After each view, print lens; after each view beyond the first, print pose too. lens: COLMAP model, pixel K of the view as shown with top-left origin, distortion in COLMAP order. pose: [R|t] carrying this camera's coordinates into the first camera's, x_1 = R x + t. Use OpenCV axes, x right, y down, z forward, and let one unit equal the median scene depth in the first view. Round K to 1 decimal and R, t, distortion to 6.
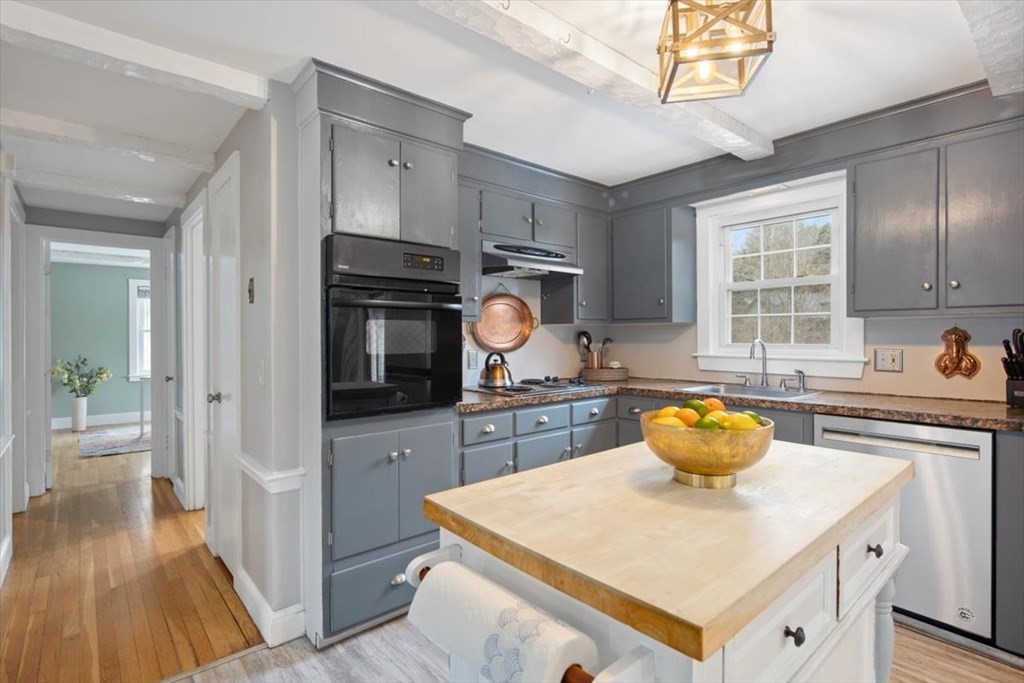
lens RADIAL K [[500.9, 0, 515.2], [0, 500.9, 336.8], [0, 0, 1]] dist [0.005713, -0.005217]
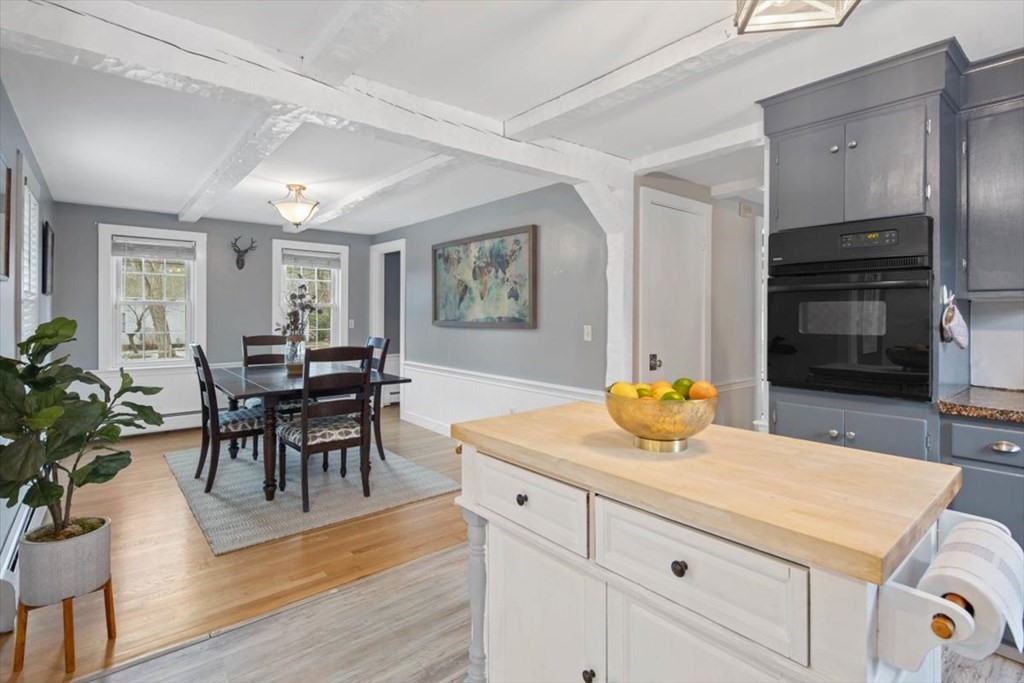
lens RADIAL K [[500.9, 0, 518.8], [0, 500.9, 314.5], [0, 0, 1]] dist [0.005713, -0.005217]
pose [[-0.021814, 0.003242, -0.999757, 0.724881], [-0.005684, 0.999978, 0.003367, -0.006330], [0.999746, 0.005756, -0.021795, 0.338781]]
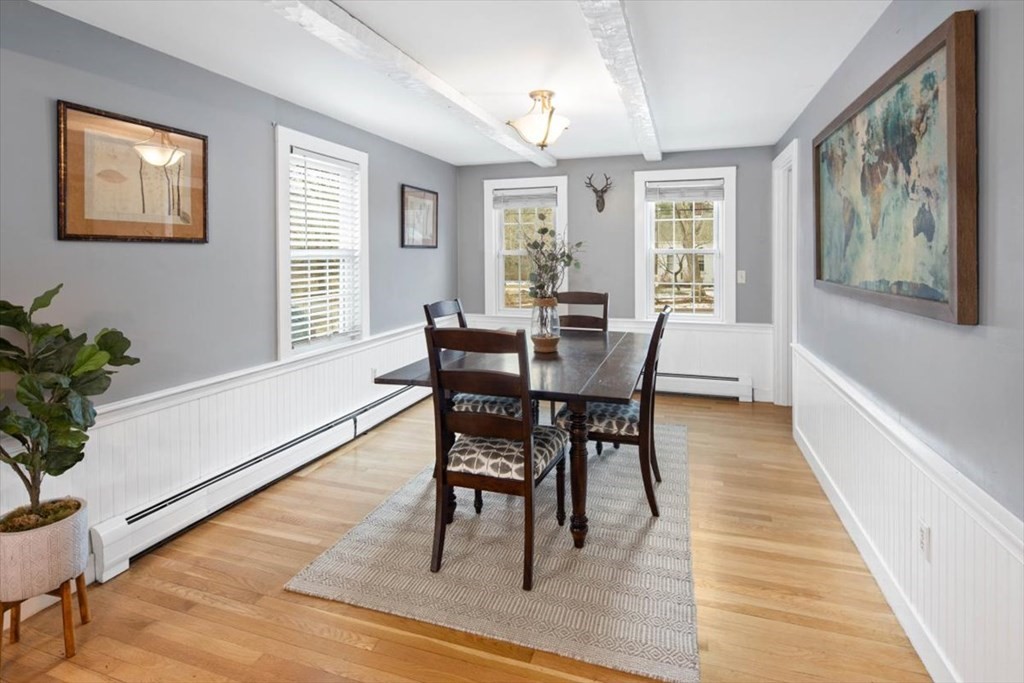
lens RADIAL K [[500.9, 0, 518.9], [0, 500.9, 258.0], [0, 0, 1]] dist [0.005713, -0.005217]
pose [[-0.861809, 0.010630, -0.507121, -0.288773], [0.006090, 0.999925, 0.010610, -0.038113], [0.507196, 0.006056, -0.861810, 0.590583]]
